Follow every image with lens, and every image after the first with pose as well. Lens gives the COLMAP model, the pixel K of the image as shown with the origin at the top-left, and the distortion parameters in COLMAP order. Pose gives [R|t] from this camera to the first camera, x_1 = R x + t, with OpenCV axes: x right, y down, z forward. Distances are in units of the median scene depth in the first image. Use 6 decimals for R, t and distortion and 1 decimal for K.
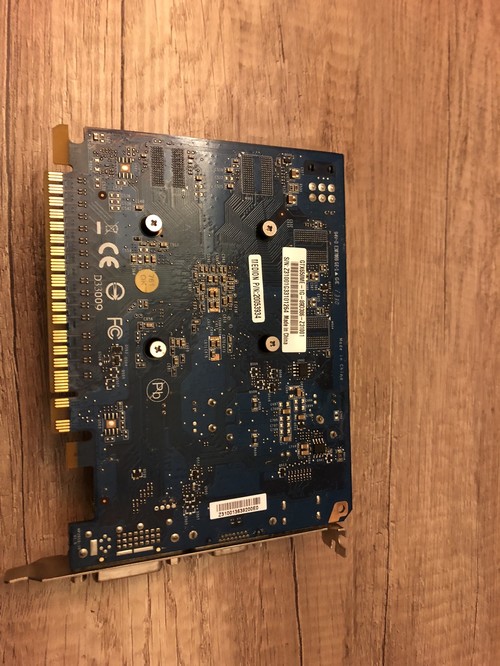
lens RADIAL K [[552.4, 0, 248.9], [0, 552.4, 325.4], [0, 0, 1]] dist [0.001791, 0.007063]
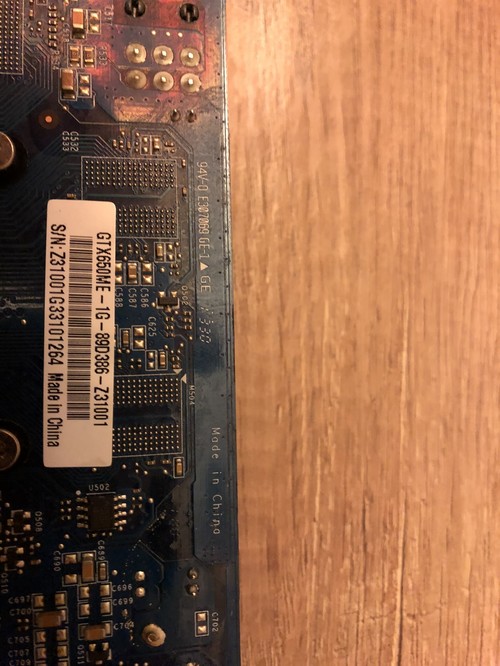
lens RADIAL K [[555.3, 0, 250.0], [0, 555.3, 333.0], [0, 0, 1]] dist [-0.027842, 0.007624]
pose [[0.981702, -0.000730, -0.190424, 0.269059], [-0.002807, 0.999828, -0.018307, -0.038050], [0.190405, 0.018506, 0.981531, 0.620984]]
